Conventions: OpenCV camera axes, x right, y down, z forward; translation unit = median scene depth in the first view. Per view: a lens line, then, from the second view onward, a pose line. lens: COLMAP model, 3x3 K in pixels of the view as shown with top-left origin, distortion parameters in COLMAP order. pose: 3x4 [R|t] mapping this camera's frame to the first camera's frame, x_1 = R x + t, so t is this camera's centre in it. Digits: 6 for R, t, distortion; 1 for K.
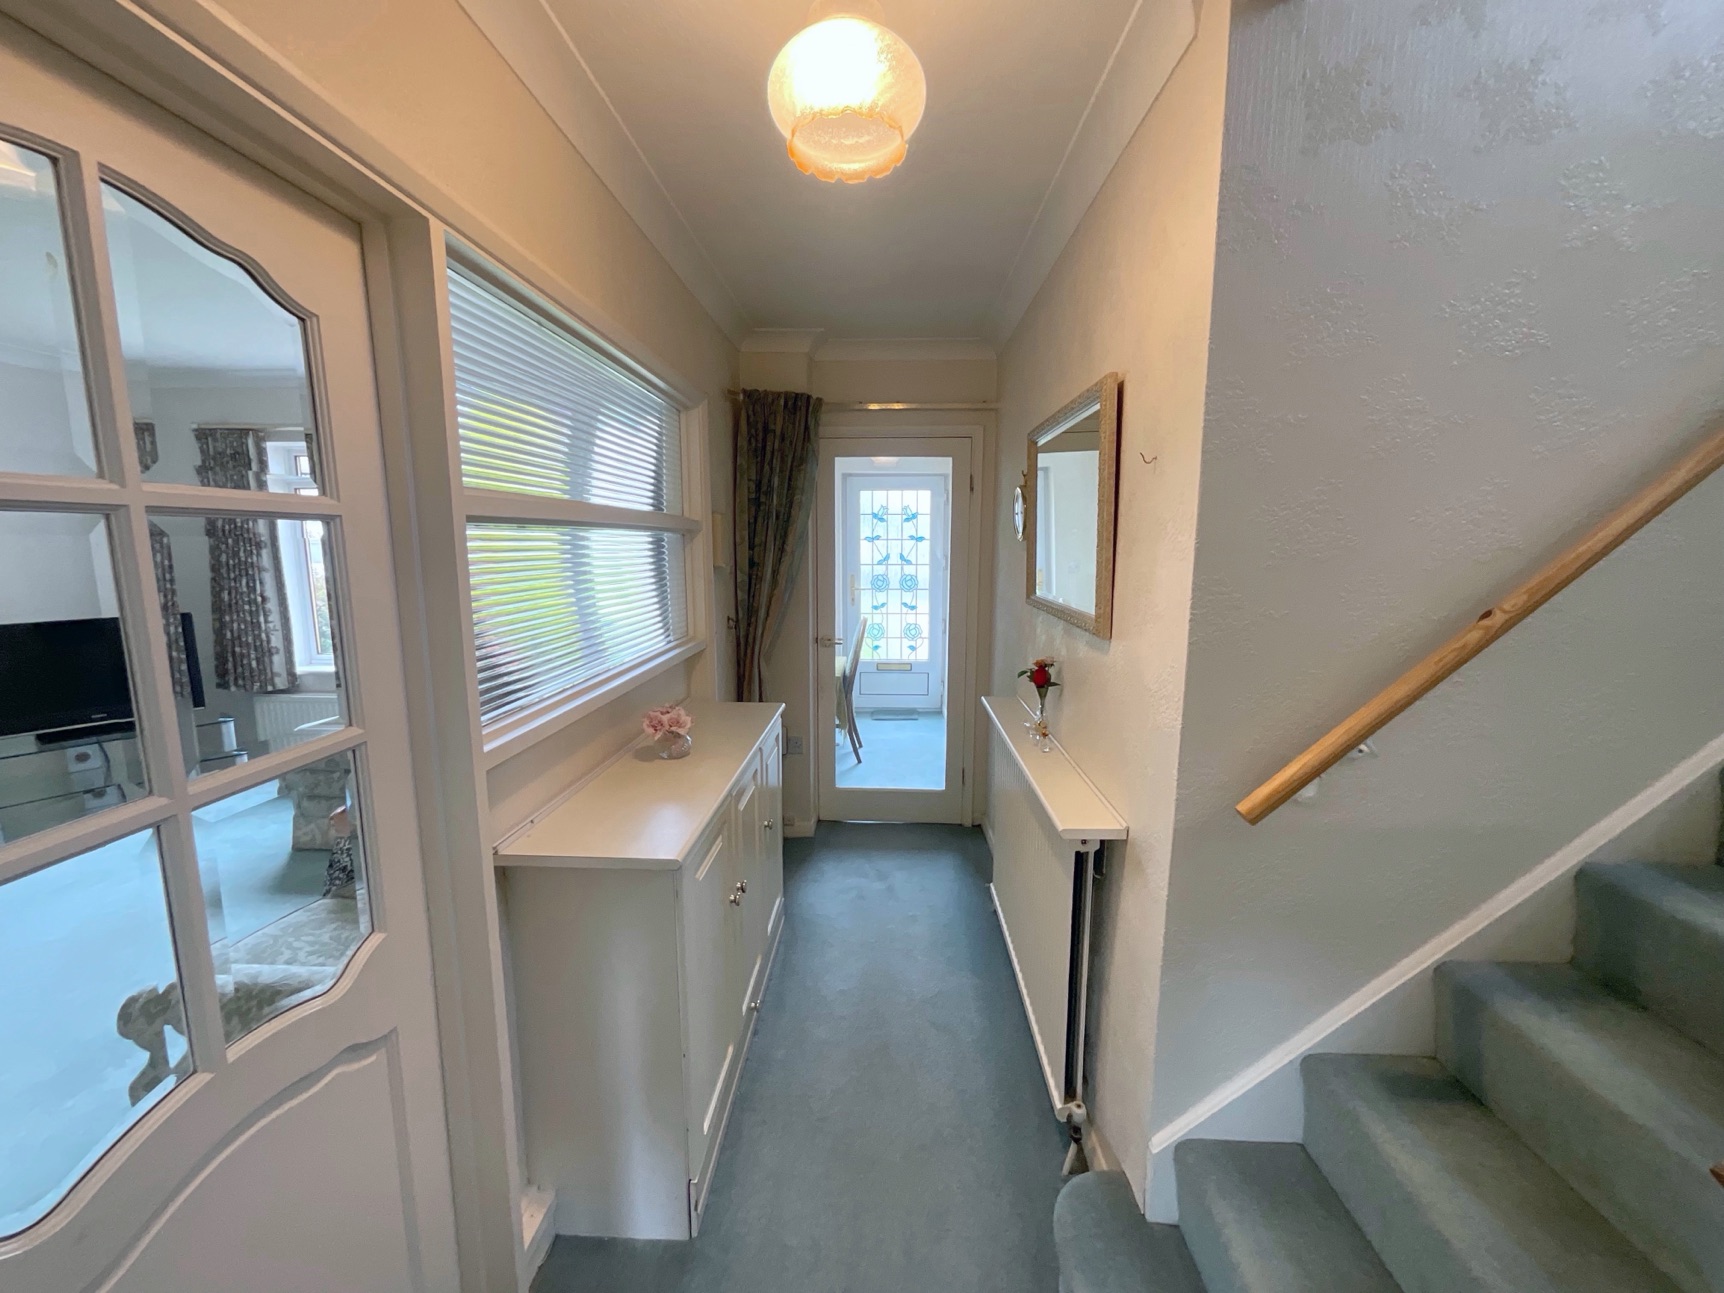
lens RADIAL K [[701.1, 0, 863.7], [0, 701.1, 650.3], [0, 0, 1]] dist [-0.002921, -0.000554]
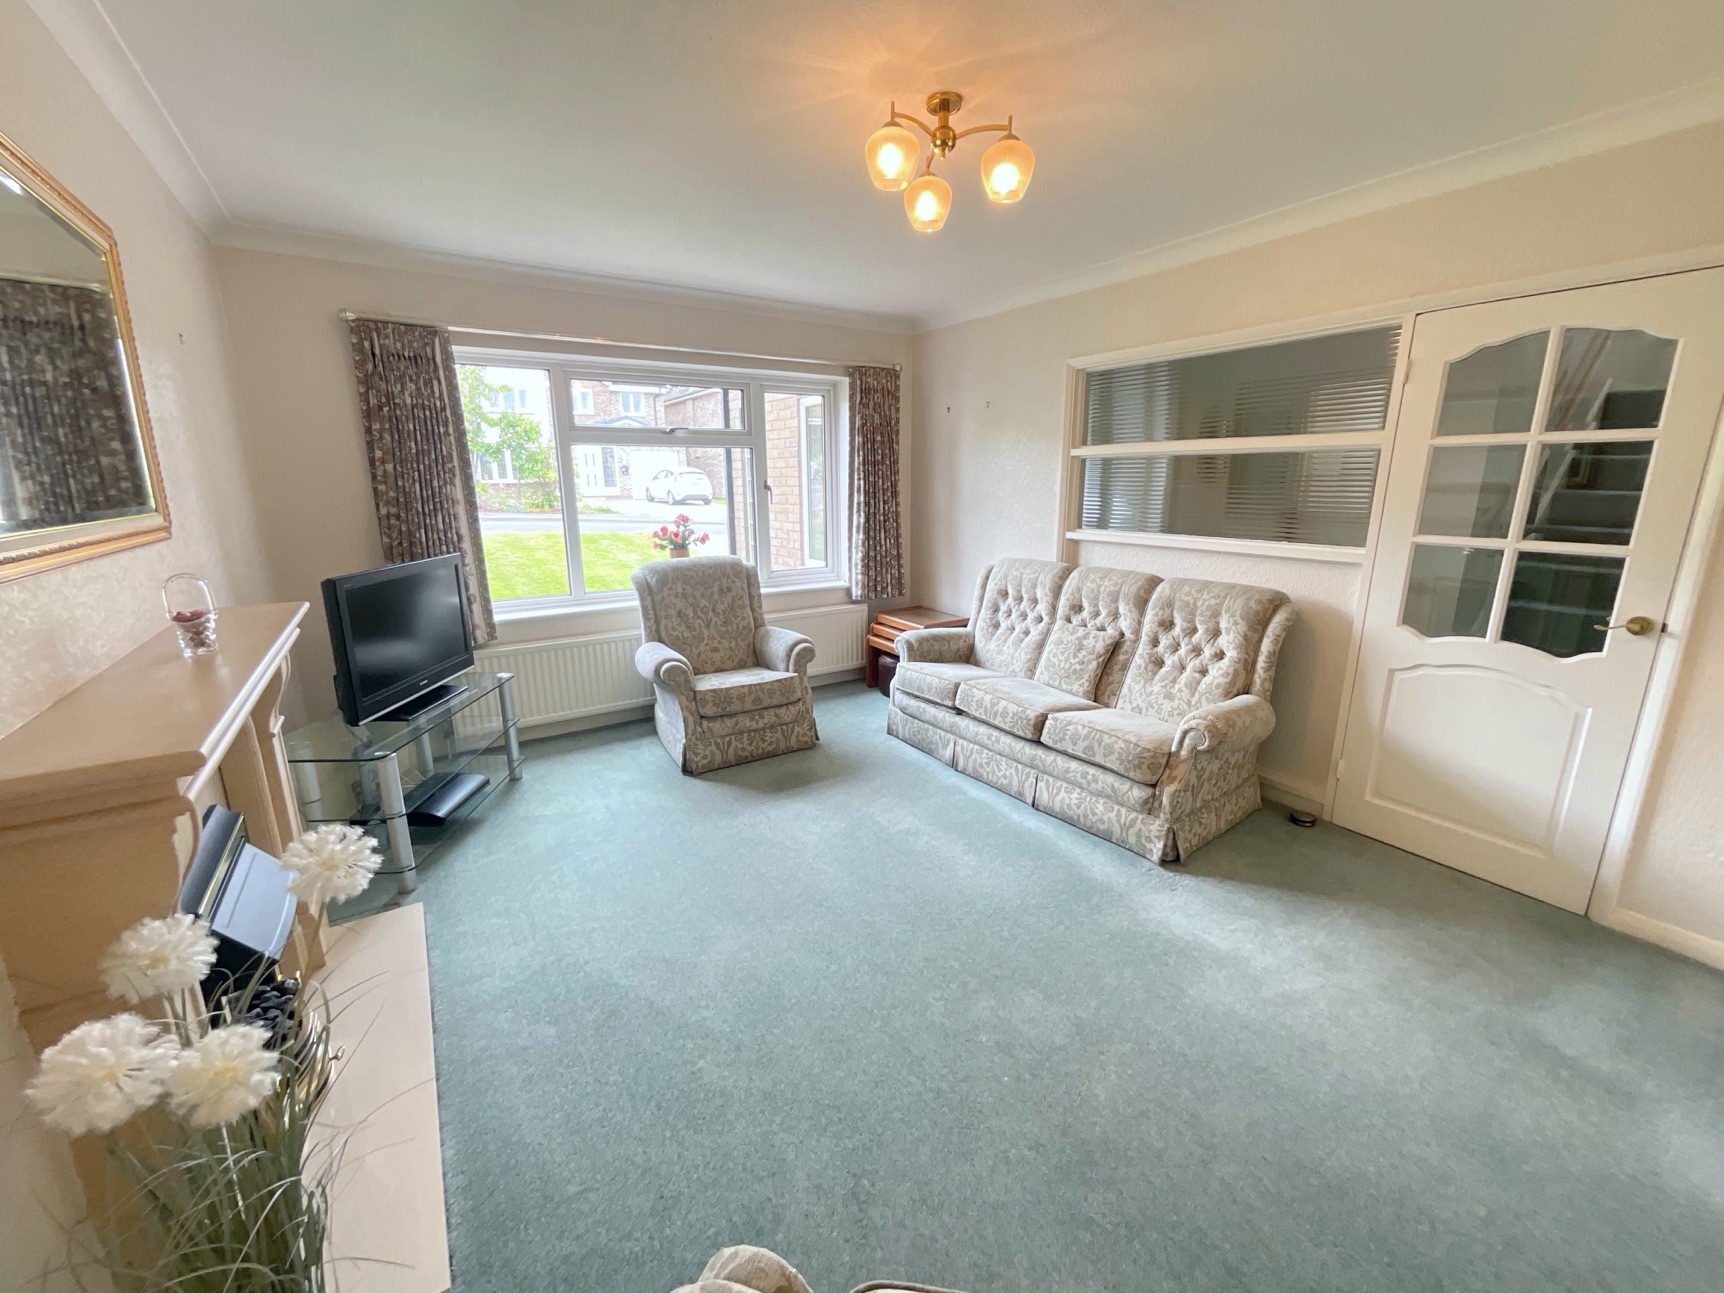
lens RADIAL K [[701.1, 0, 863.4], [0, 701.1, 650.3], [0, 0, 1]] dist [-0.002921, -0.000554]
pose [[0.810532, -0.149061, 0.566409, -0.966952], [0.097220, 0.987897, 0.120860, 0.006020], [-0.577570, -0.042895, 0.815214, 0.026369]]
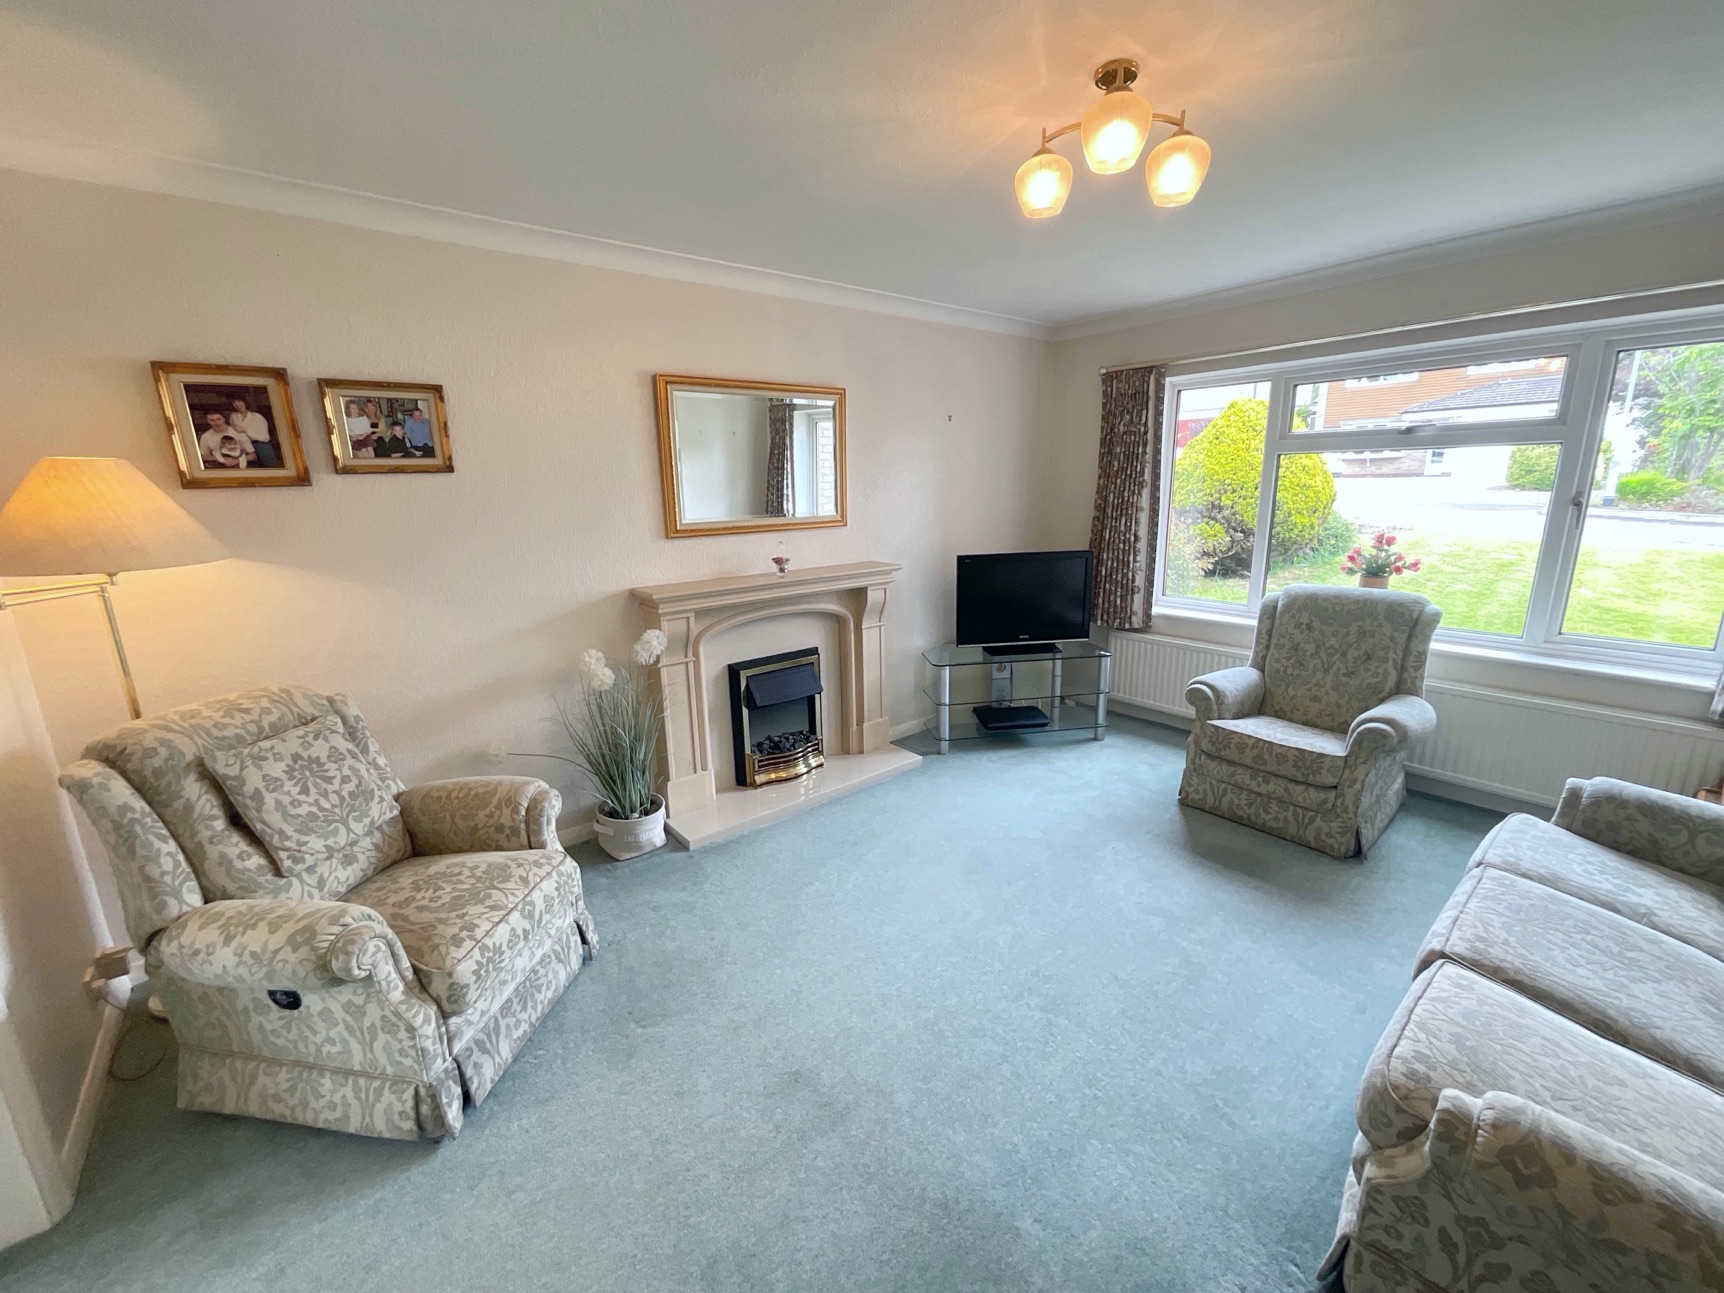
lens RADIAL K [[701.1, 0, 866.3], [0, 701.1, 648.0], [0, 0, 1]] dist [-0.002921, -0.000554]
pose [[0.671012, 0.154786, -0.725109, -0.359621], [-0.091758, 0.987785, 0.125945, -0.008378], [0.735746, -0.017976, 0.677019, 0.017272]]
